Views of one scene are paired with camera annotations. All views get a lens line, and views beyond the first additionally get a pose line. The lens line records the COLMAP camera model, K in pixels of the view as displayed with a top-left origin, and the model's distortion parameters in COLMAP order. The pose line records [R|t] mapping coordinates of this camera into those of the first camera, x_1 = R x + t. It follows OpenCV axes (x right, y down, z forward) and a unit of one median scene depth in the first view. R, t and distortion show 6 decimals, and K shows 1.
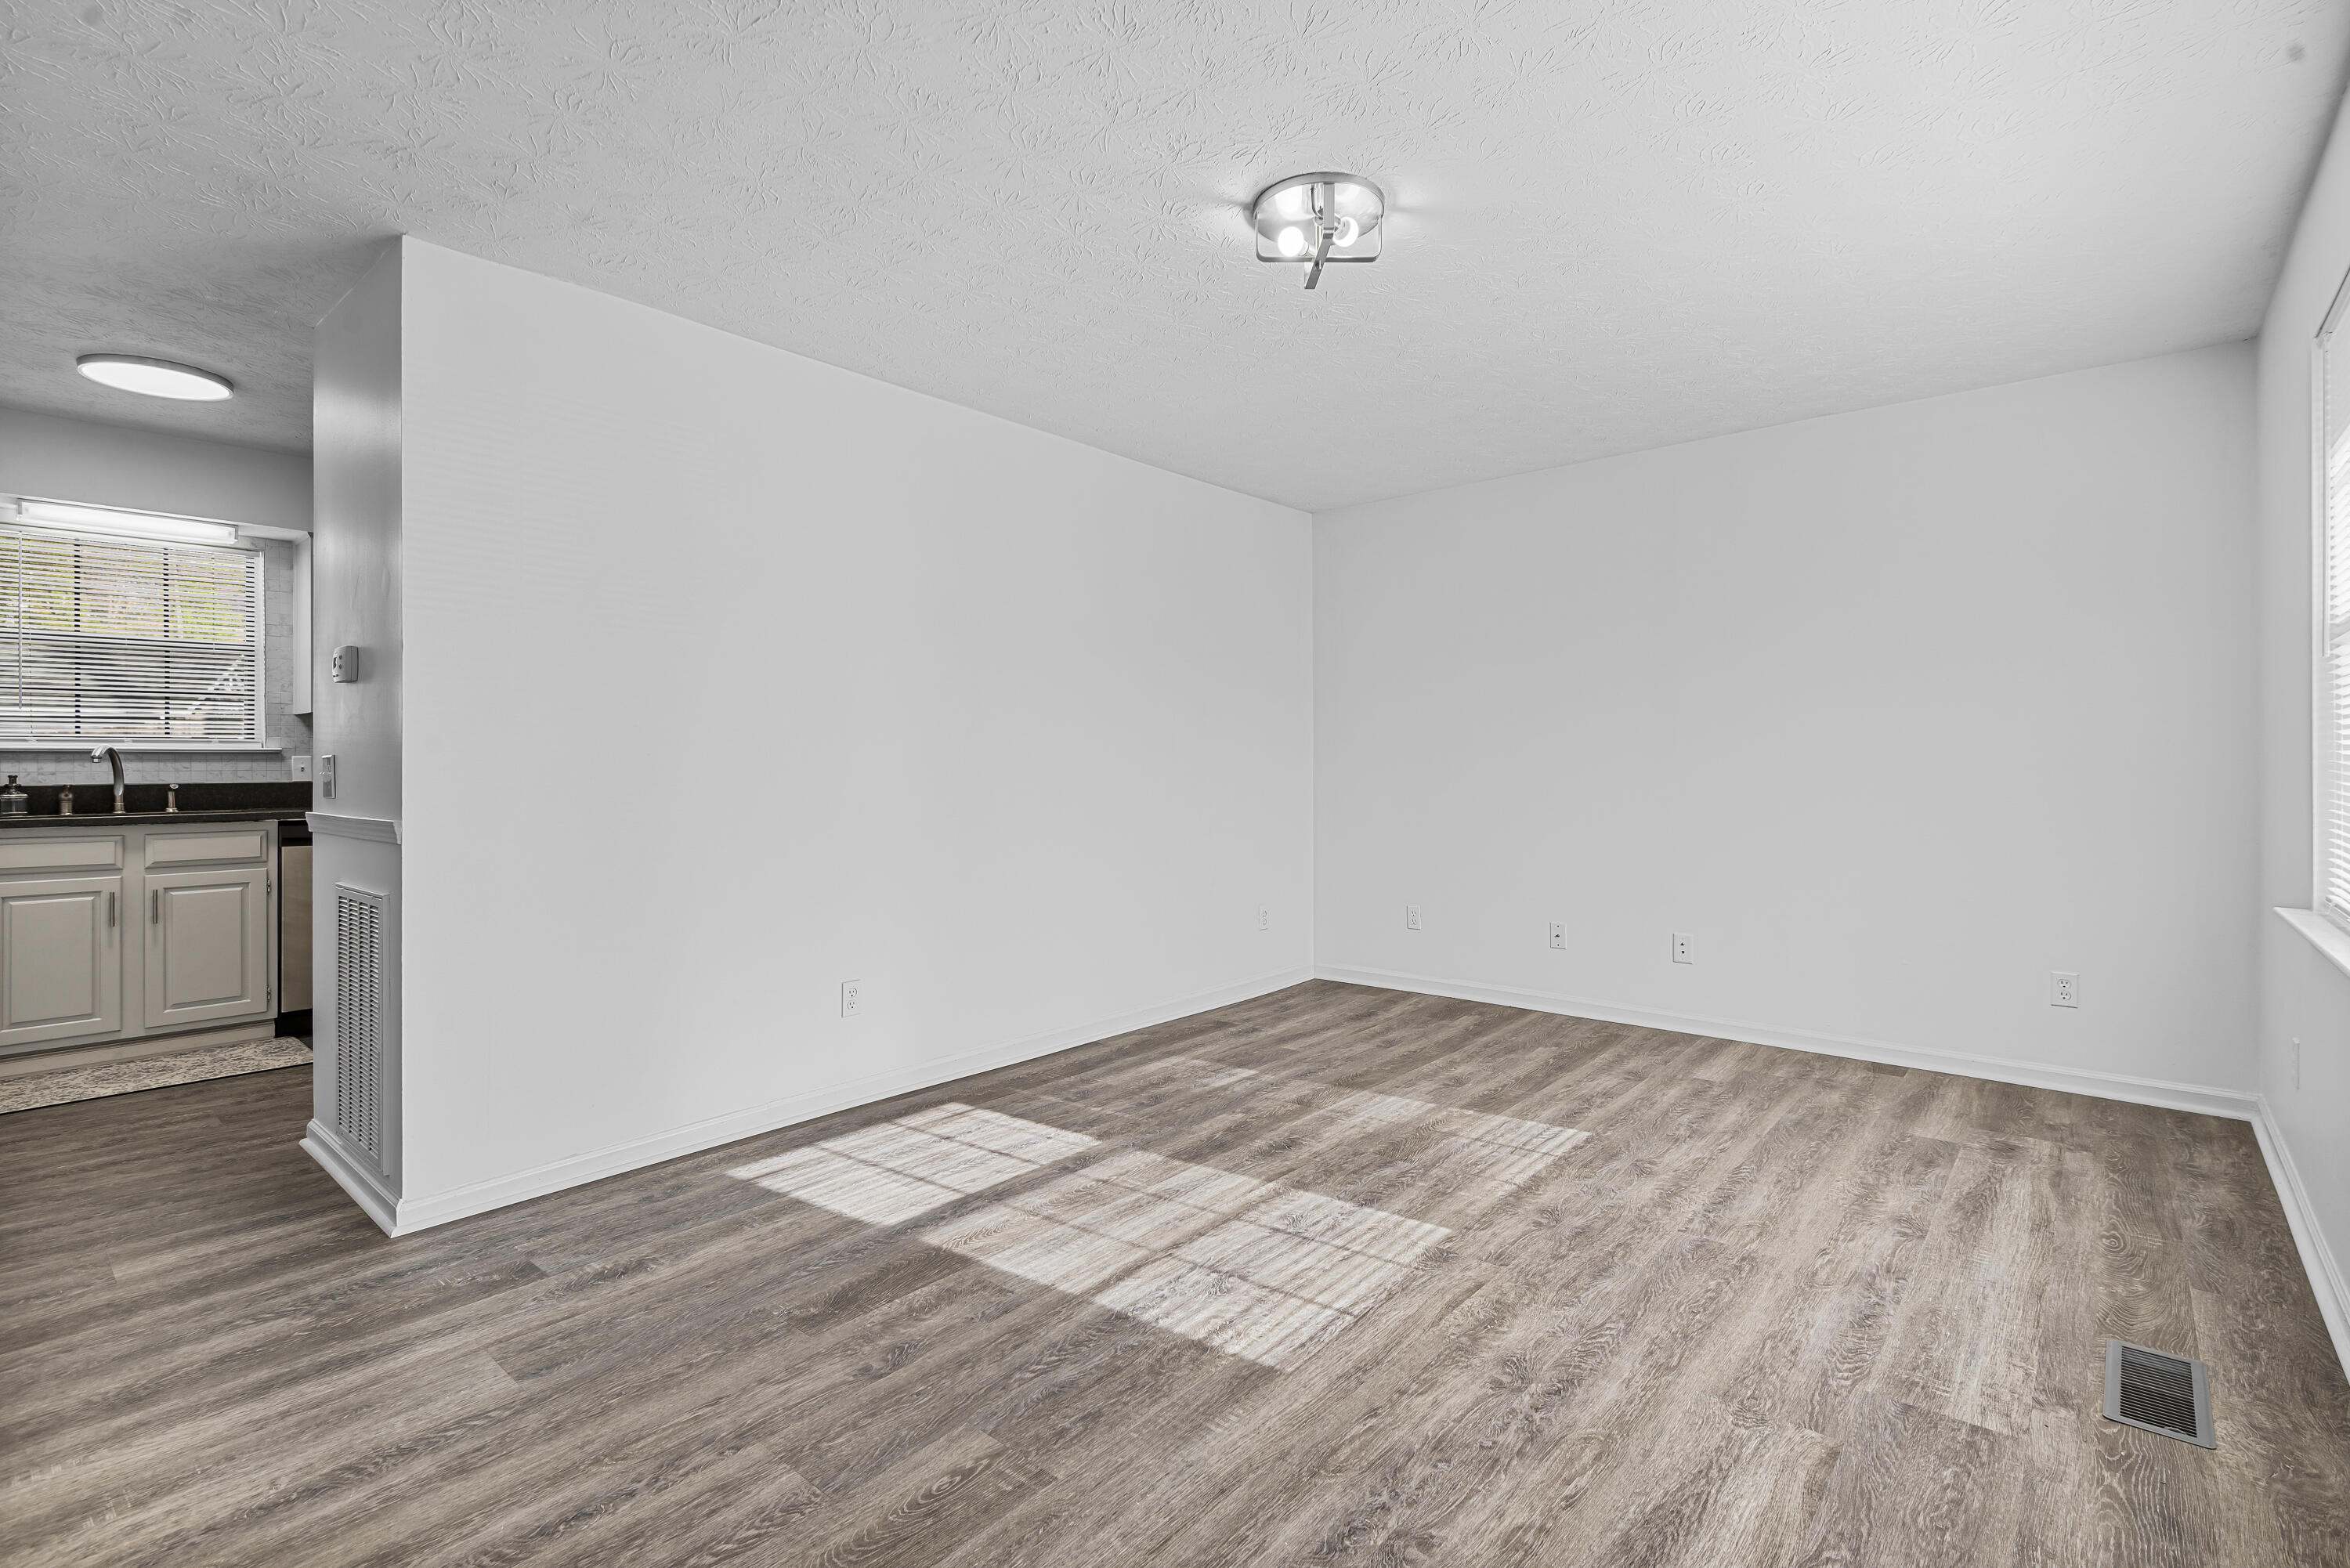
lens RADIAL K [[1079.2, 0, 1175.2], [0, 1079.2, 775.0], [0, 0, 1]] dist [0.000771, -0.005587]
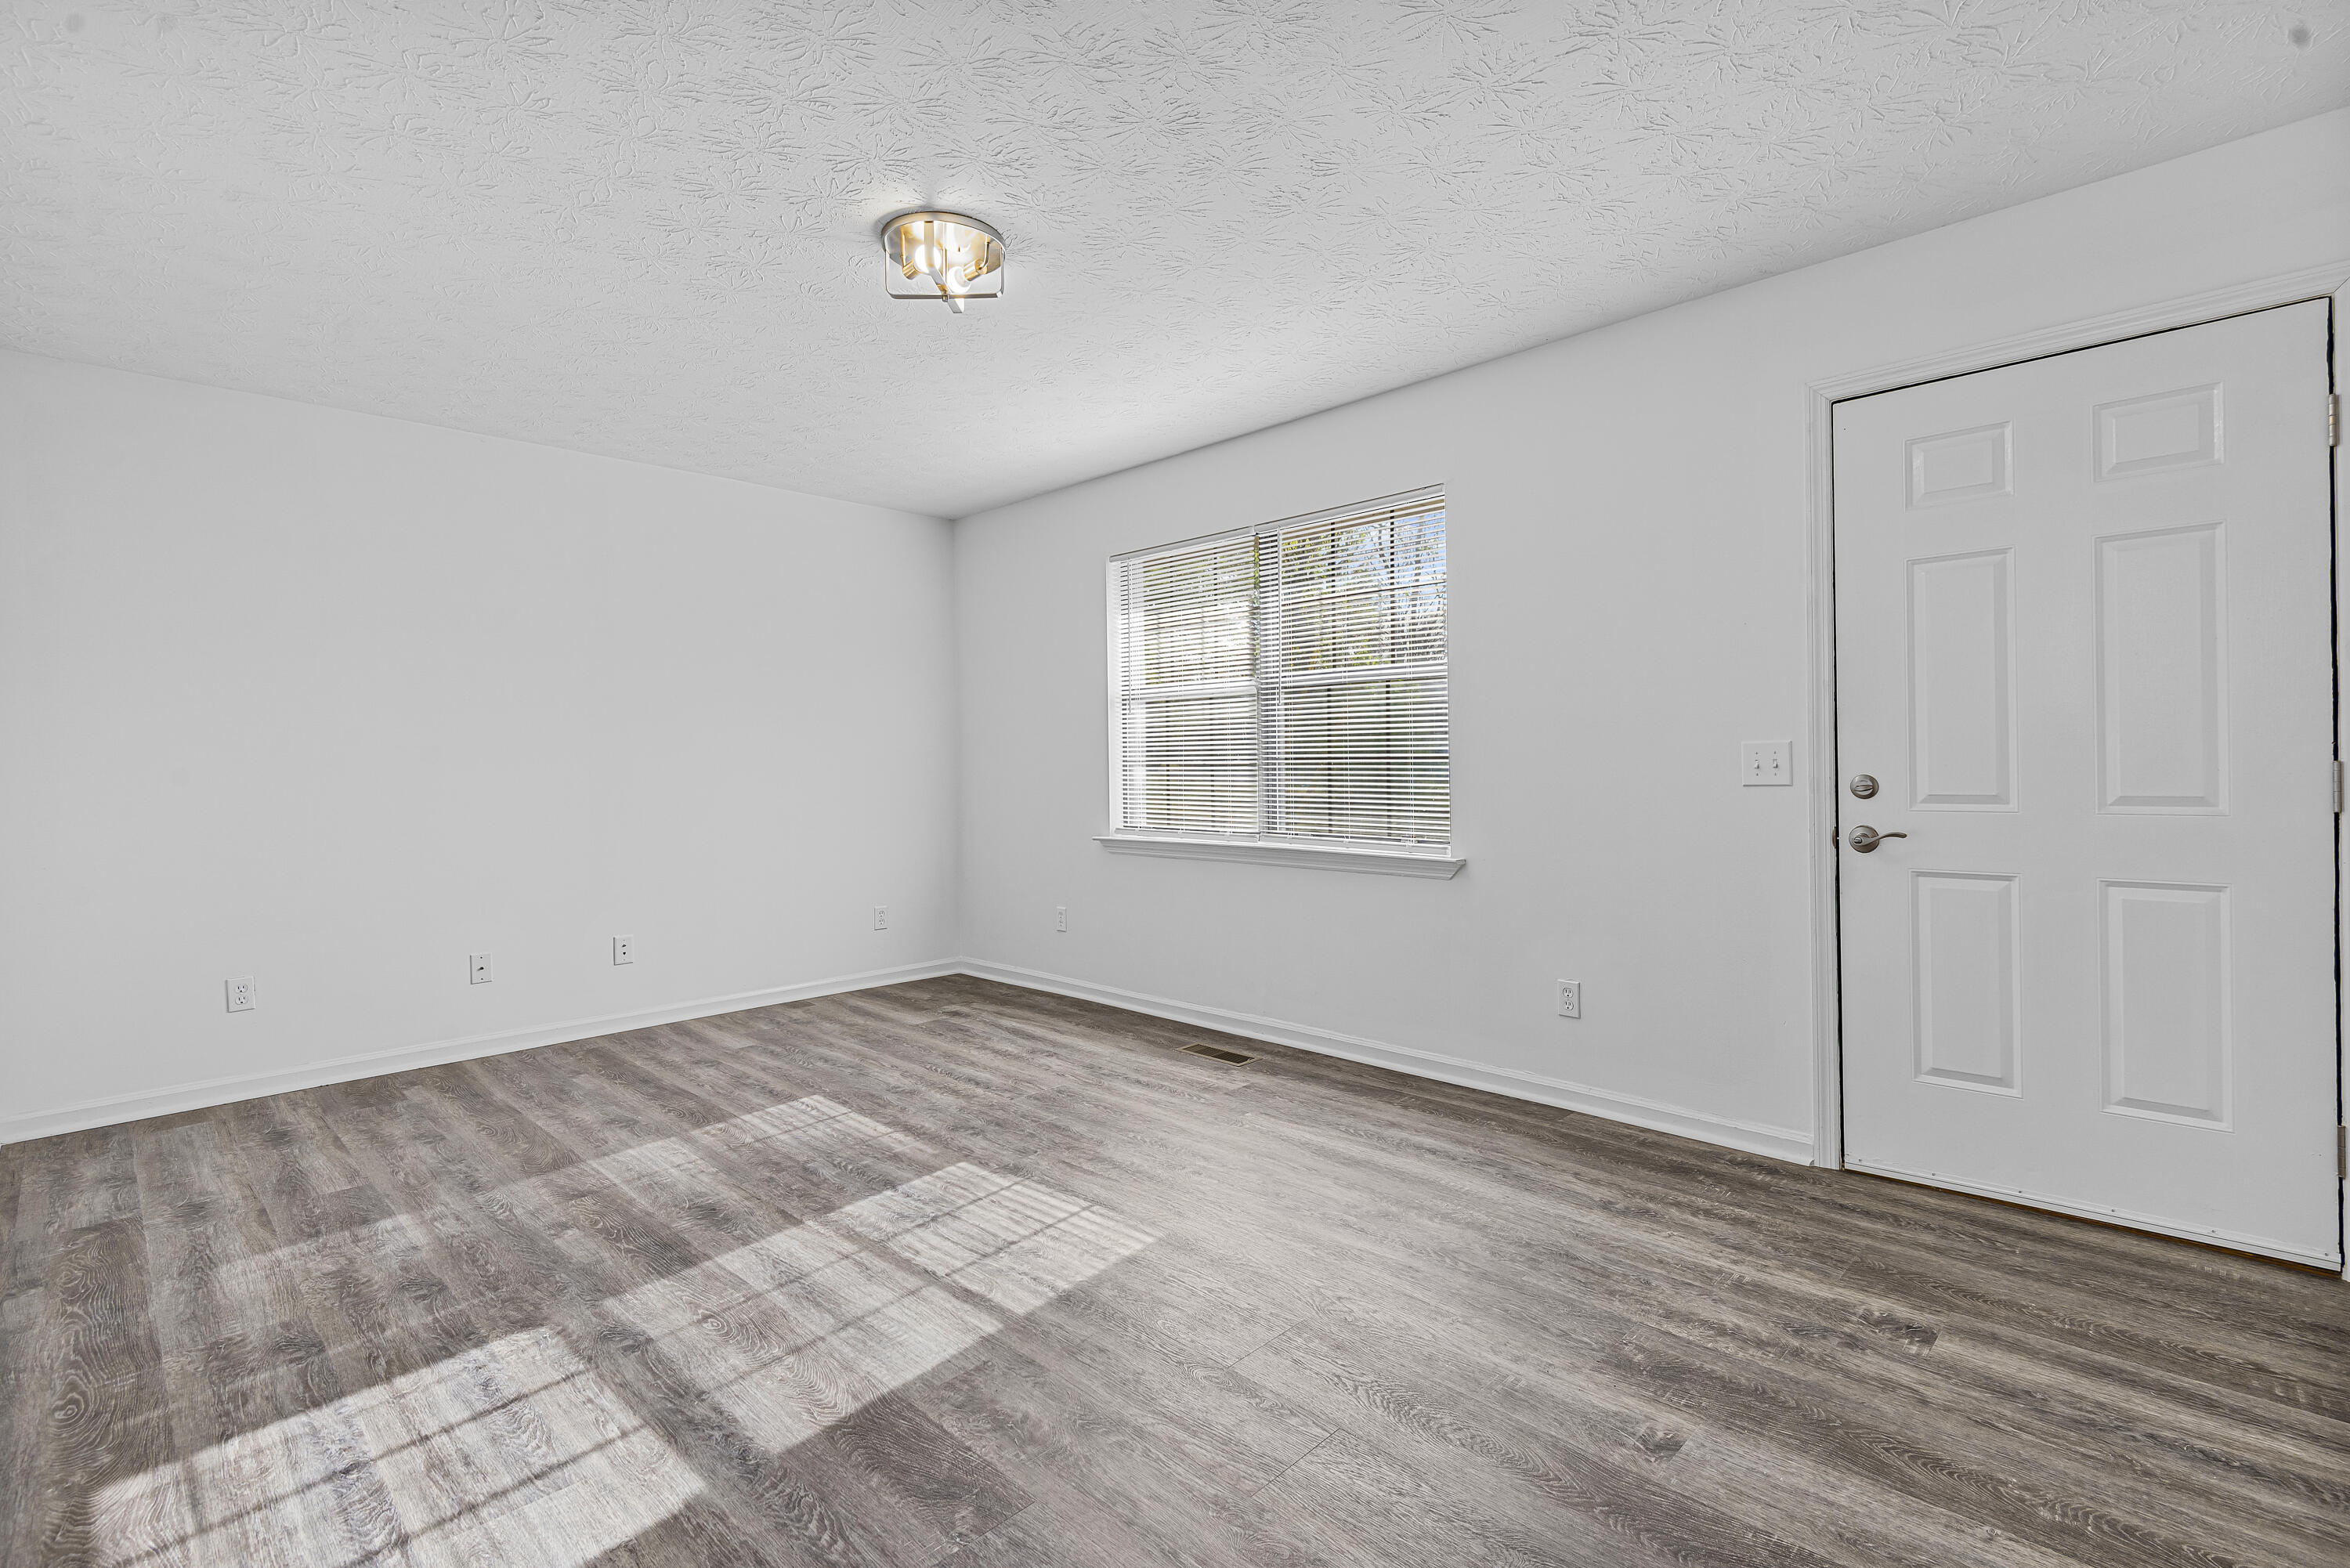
lens RADIAL K [[1079.2, 0, 1187.7], [0, 1079.2, 766.6], [0, 0, 1]] dist [0.000771, -0.005587]
pose [[0.068893, -0.010330, 0.997571, -0.749769], [0.032811, 0.999429, 0.008084, -0.006820], [-0.997084, 0.032175, 0.069192, 0.559468]]
